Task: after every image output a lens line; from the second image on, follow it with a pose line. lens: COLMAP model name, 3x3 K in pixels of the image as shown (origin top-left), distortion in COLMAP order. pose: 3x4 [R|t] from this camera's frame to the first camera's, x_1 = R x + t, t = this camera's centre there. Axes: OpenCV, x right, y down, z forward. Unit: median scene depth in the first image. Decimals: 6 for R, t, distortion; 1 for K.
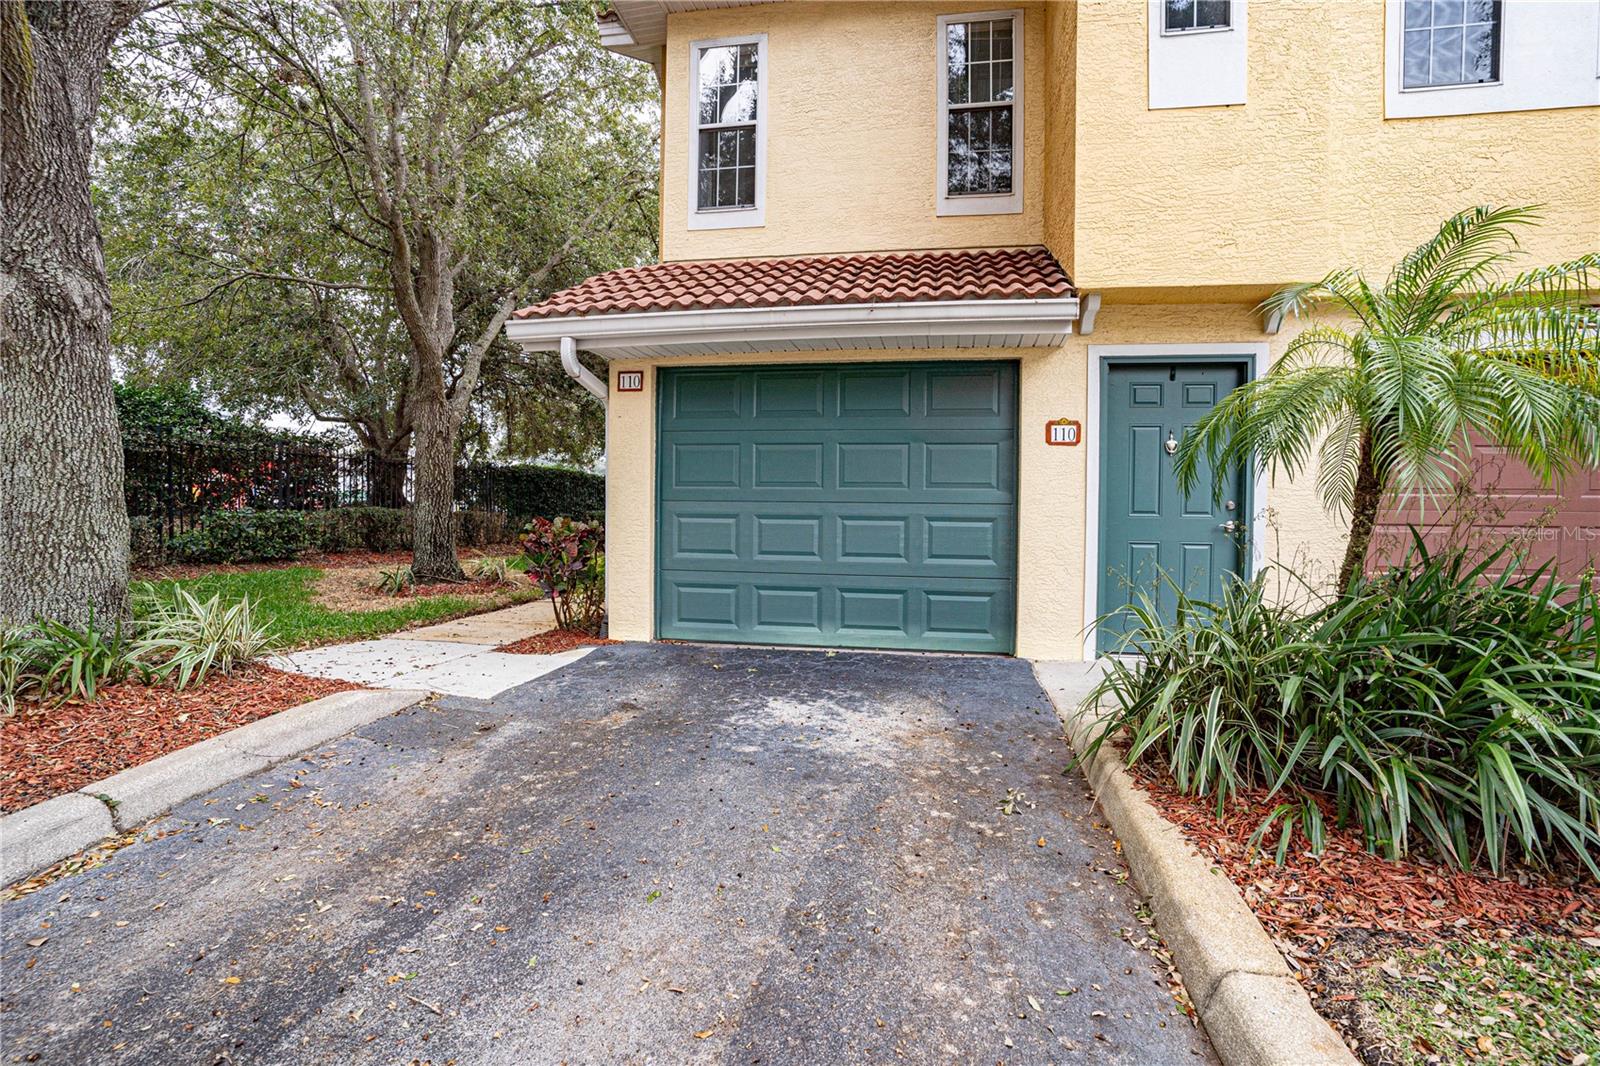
lens RADIAL K [[793.8, 0, 796.8], [0, 793.8, 530.4], [0, 0, 1]] dist [-0.085493, 0.043722]
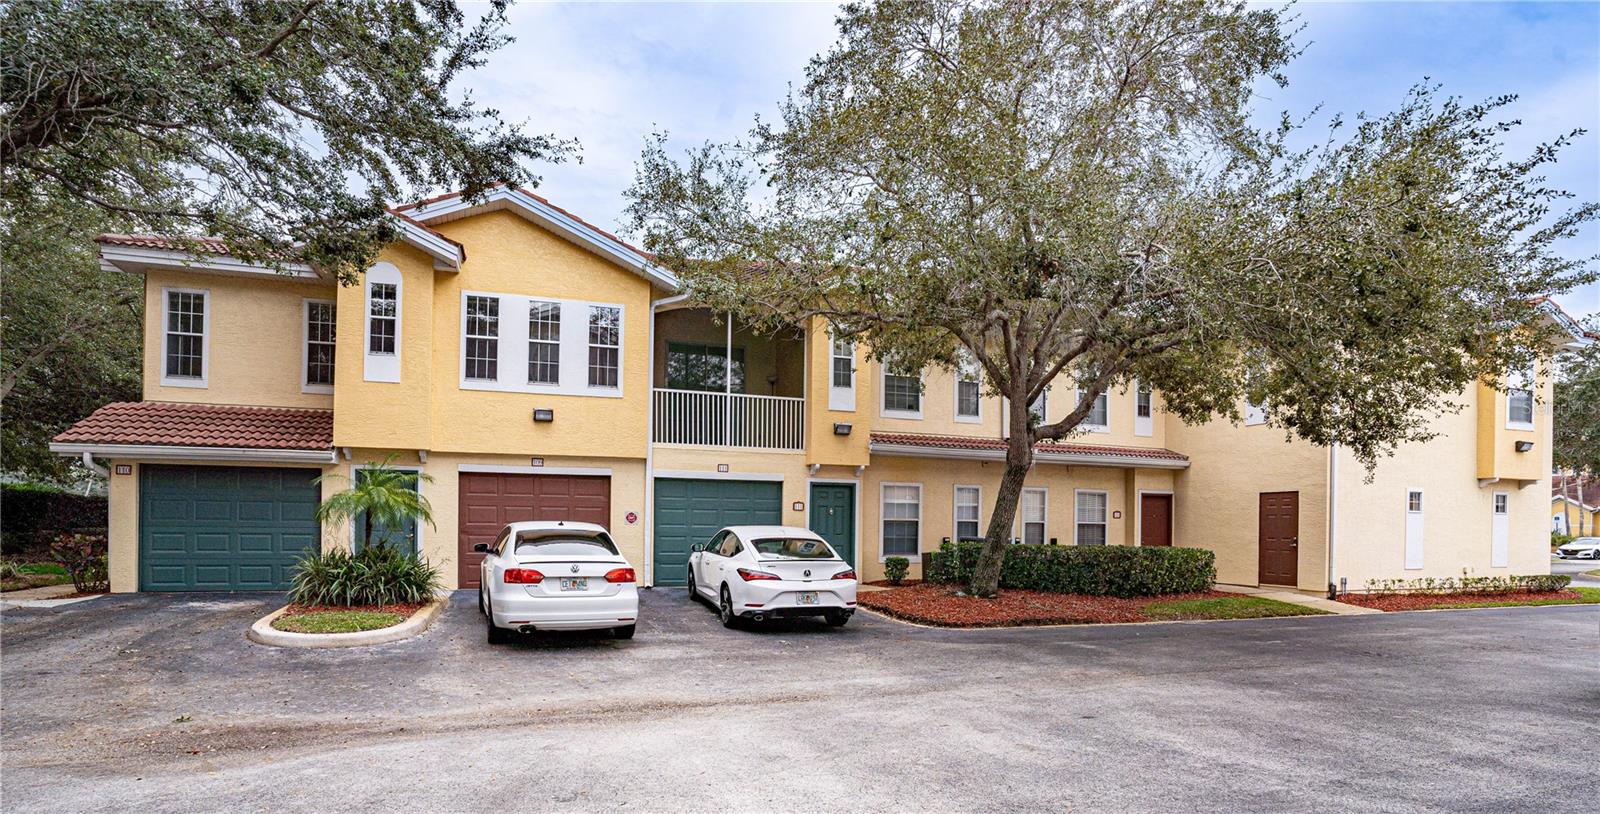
lens RADIAL K [[801.0, 0, 796.6], [0, 801.0, 529.3], [0, 0, 1]] dist [-0.077482, 0.040652]
pose [[0.871525, -0.003495, 0.490339, 0.403147], [0.013178, 0.999780, -0.016296, 0.032561], [-0.490174, 0.020664, 0.871379, -1.967220]]
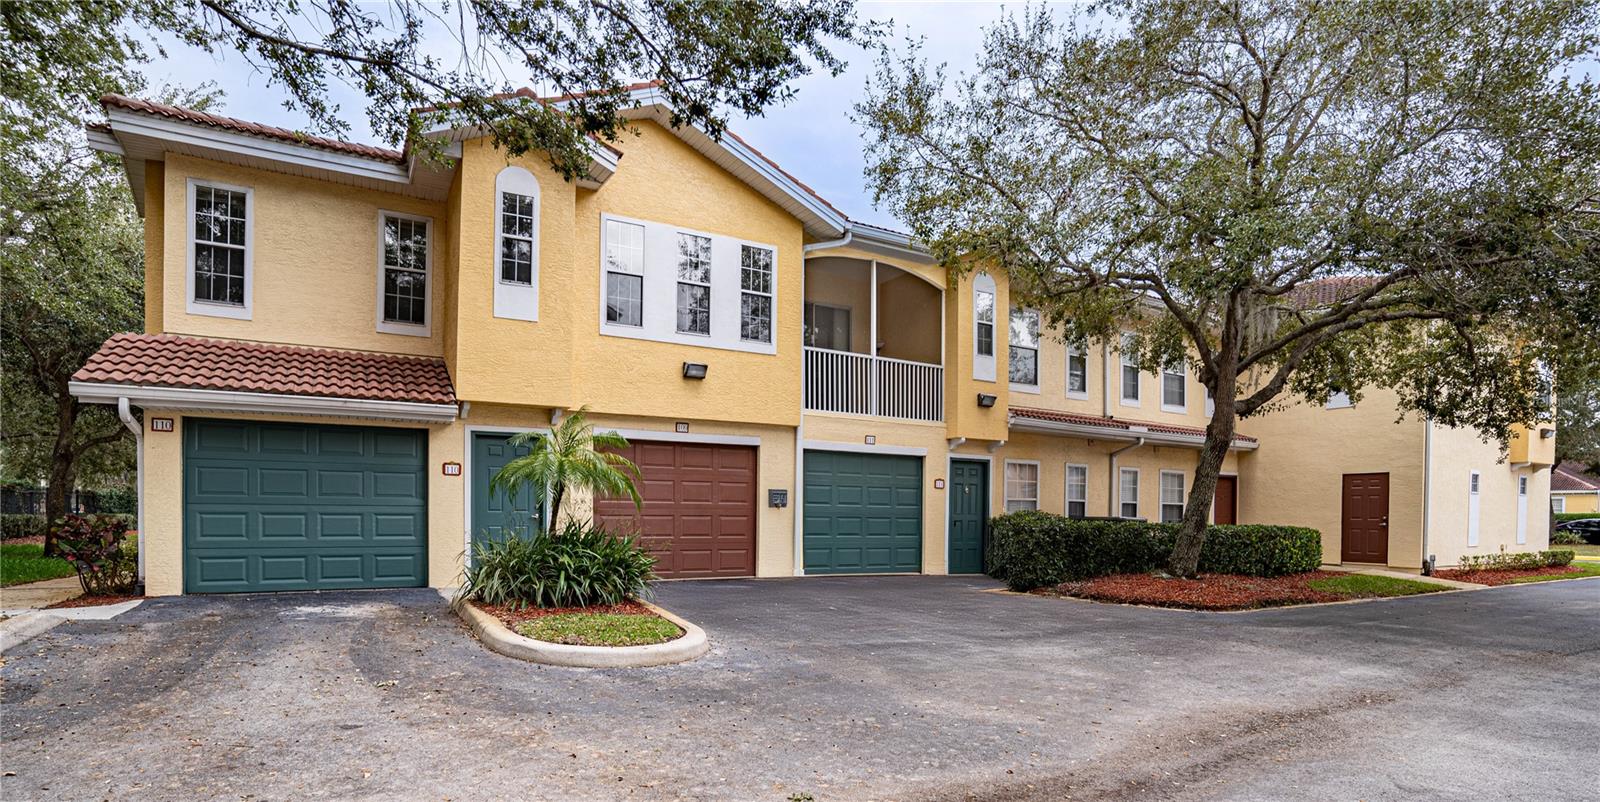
lens RADIAL K [[799.8, 0, 799.8], [0, 799.8, 527.9], [0, 0, 1]] dist [-0.083317, 0.044698]
pose [[0.759367, -0.015242, 0.650484, -0.287146], [0.018965, 0.999819, 0.001289, 0.035935], [-0.650386, 0.011357, 0.759519, -1.076531]]
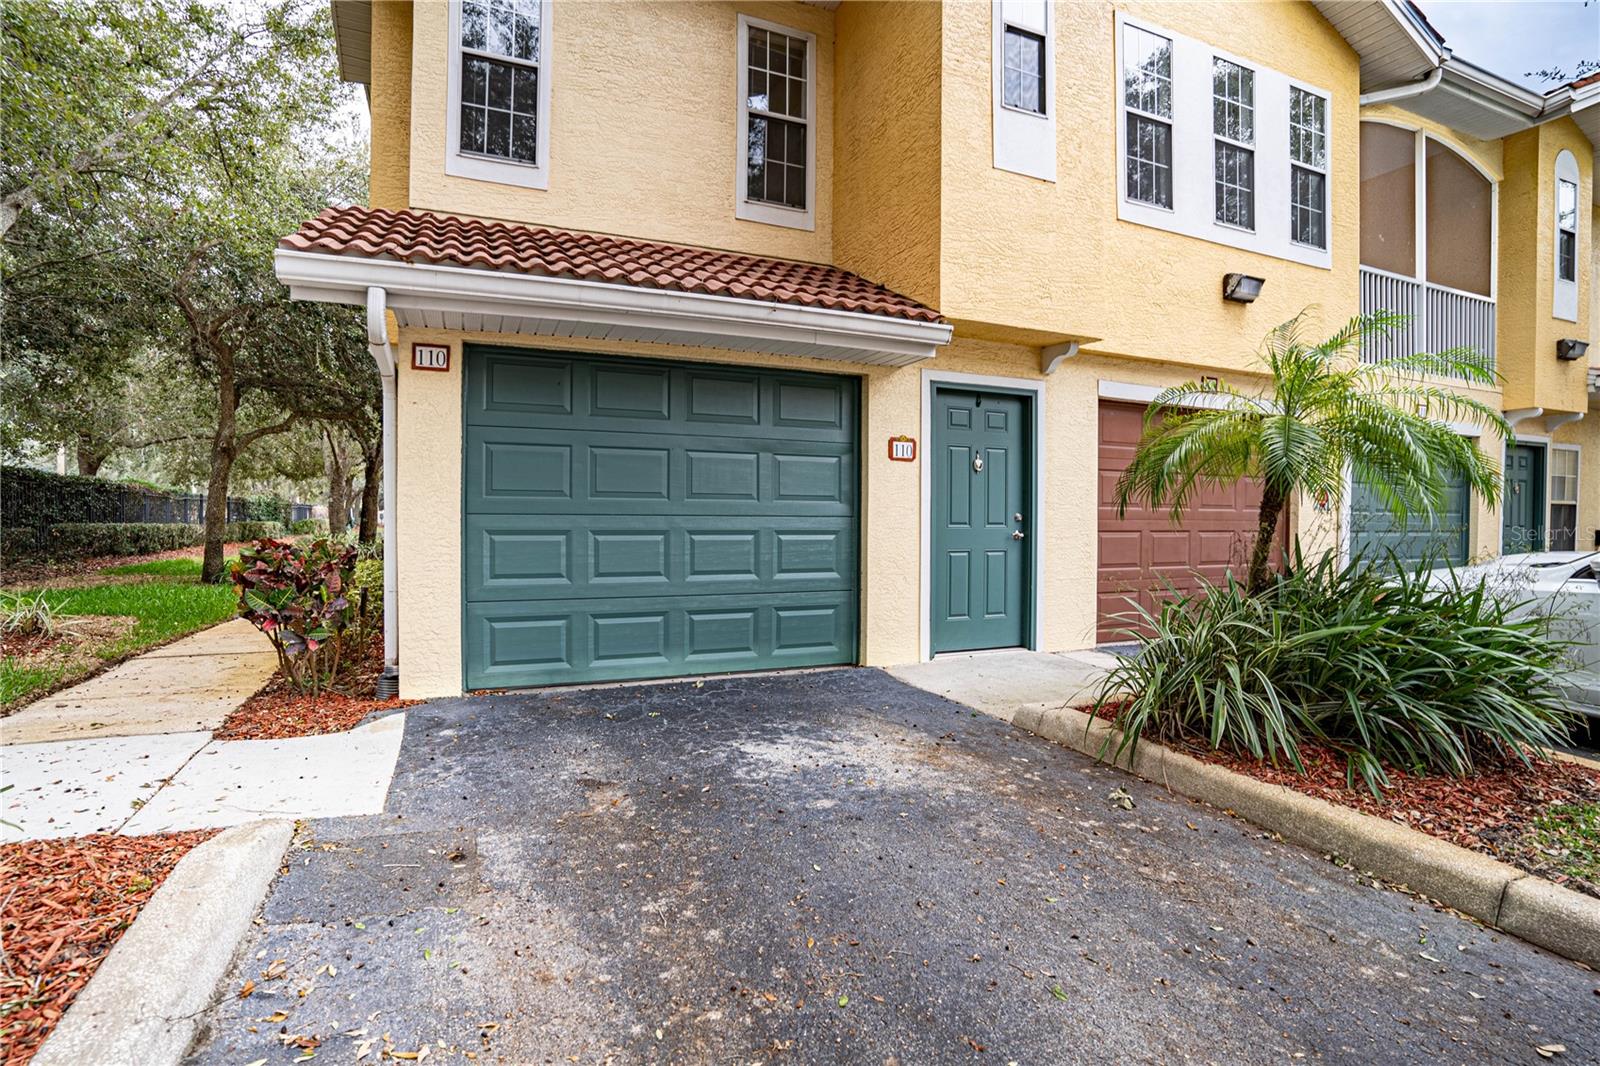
lens RADIAL K [[793.8, 0, 796.8], [0, 793.8, 530.4], [0, 0, 1]] dist [-0.085493, 0.043722]
pose [[0.825146, -0.013849, 0.564750, -0.402813], [0.018853, 0.999818, -0.003028, -0.015140], [-0.564605, 0.013146, 0.825256, 0.212032]]
